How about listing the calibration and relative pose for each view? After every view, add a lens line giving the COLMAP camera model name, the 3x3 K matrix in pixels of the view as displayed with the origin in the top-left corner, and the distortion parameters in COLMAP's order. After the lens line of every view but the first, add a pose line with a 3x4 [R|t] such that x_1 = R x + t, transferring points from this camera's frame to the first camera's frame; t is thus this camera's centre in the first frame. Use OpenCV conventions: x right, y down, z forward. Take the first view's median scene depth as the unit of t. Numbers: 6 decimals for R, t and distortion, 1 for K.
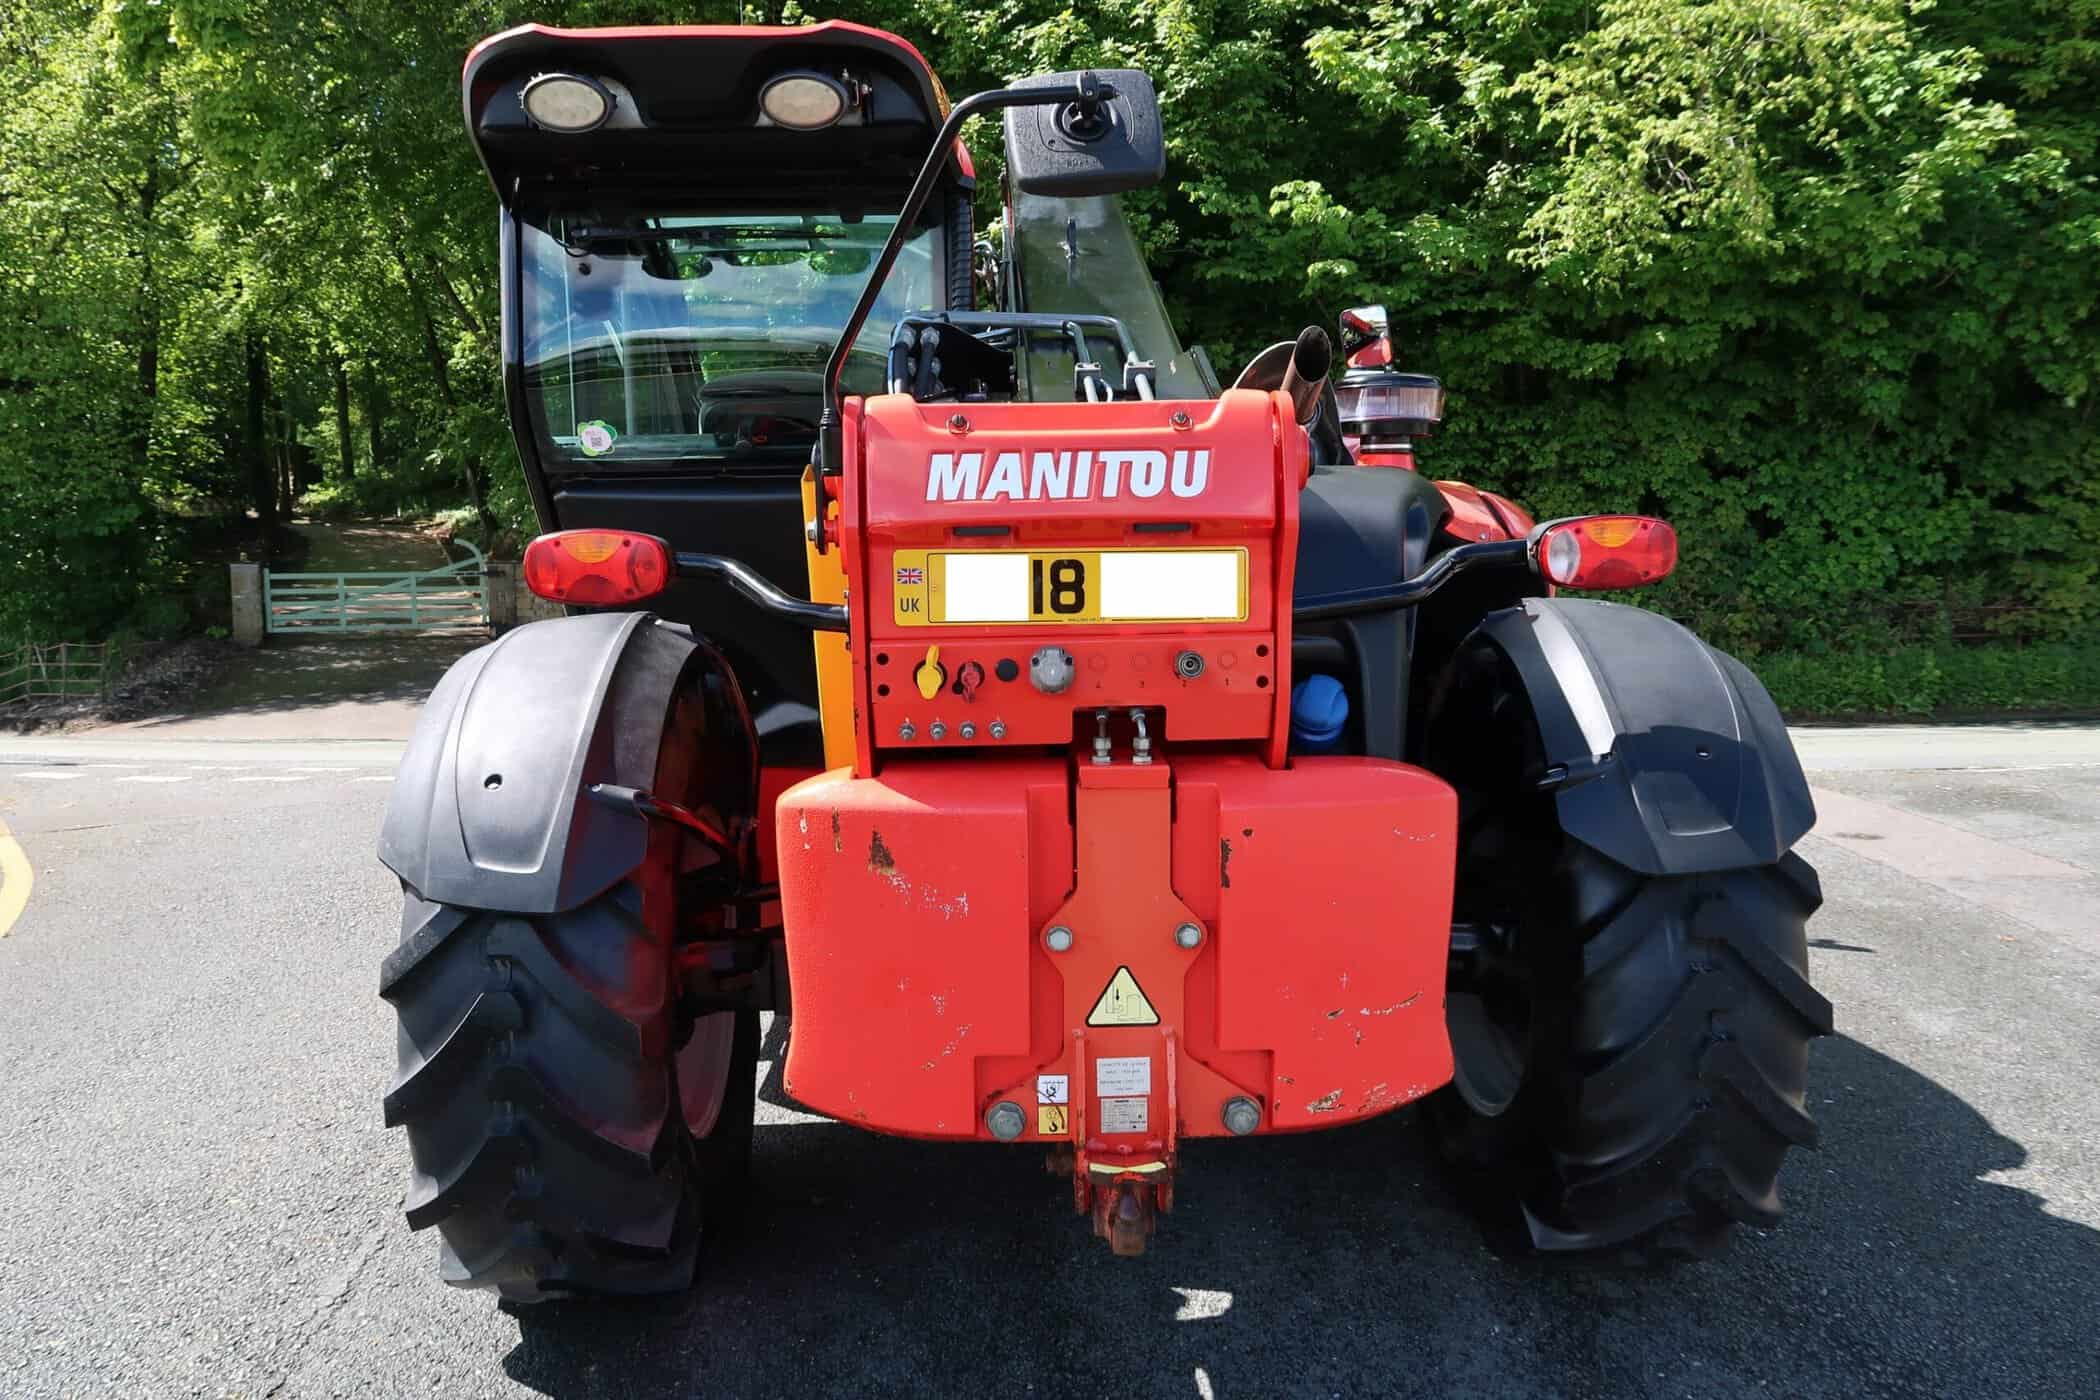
lens RADIAL K [[1433.0, 0, 1049.2], [0, 1433.0, 700.9], [0, 0, 1]] dist [-0.014299, -0.001311]
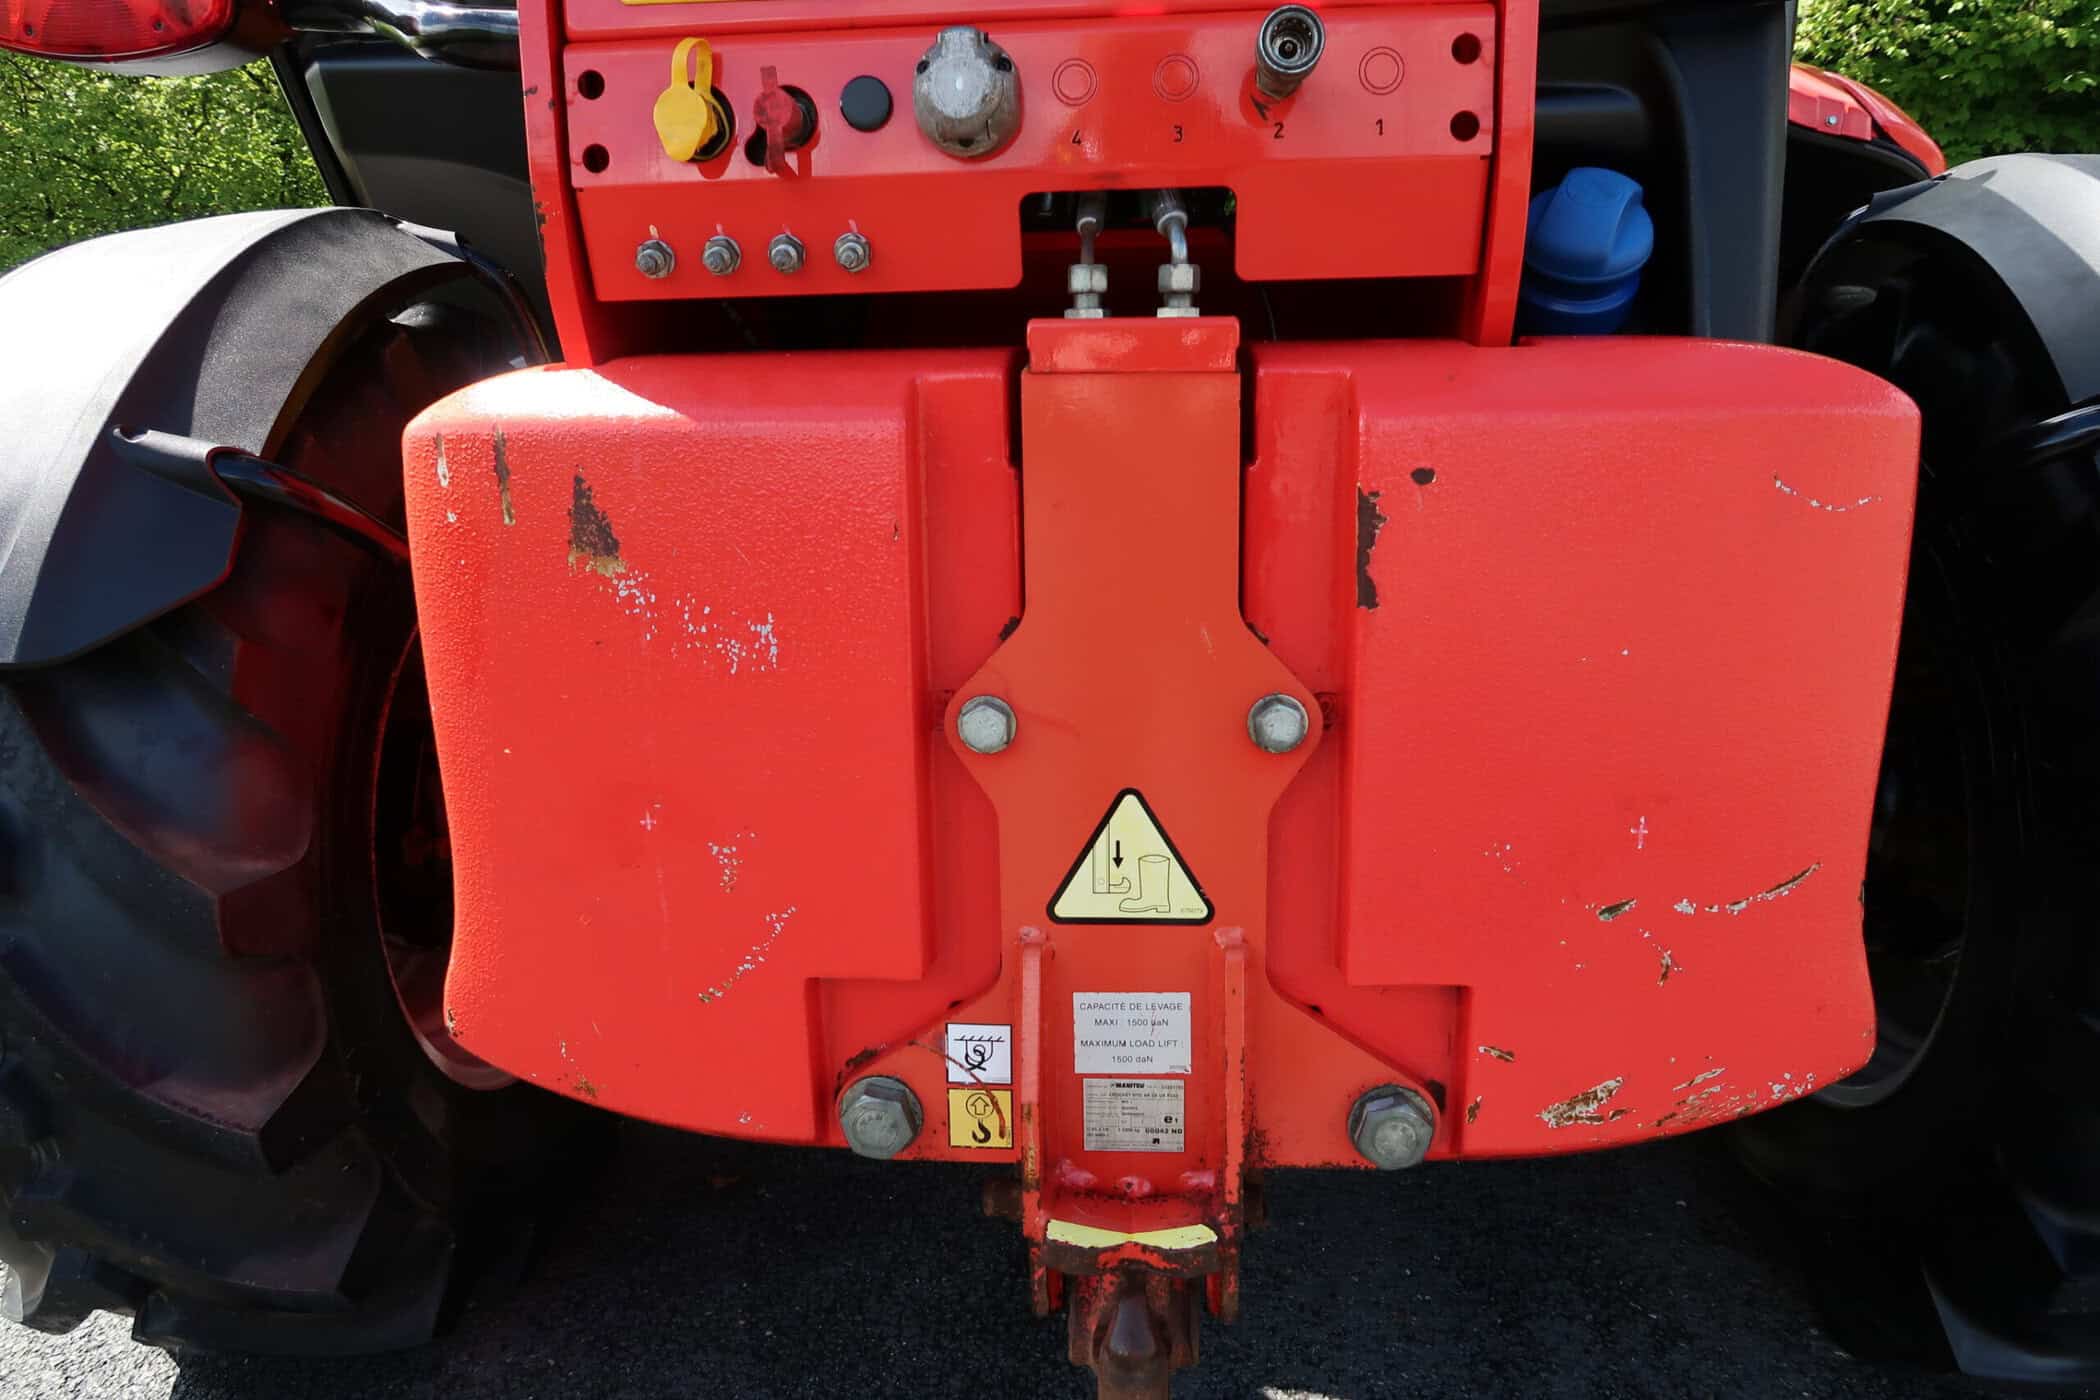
lens RADIAL K [[1433.0, 0, 1054.0], [0, 1433.0, 692.1], [0, 0, 1]] dist [-0.014299, -0.001311]
pose [[0.994656, 0.014701, -0.102191, 0.072383], [-0.008966, 0.998370, 0.056360, 0.128701], [0.102853, -0.055143, 0.993167, 0.551079]]
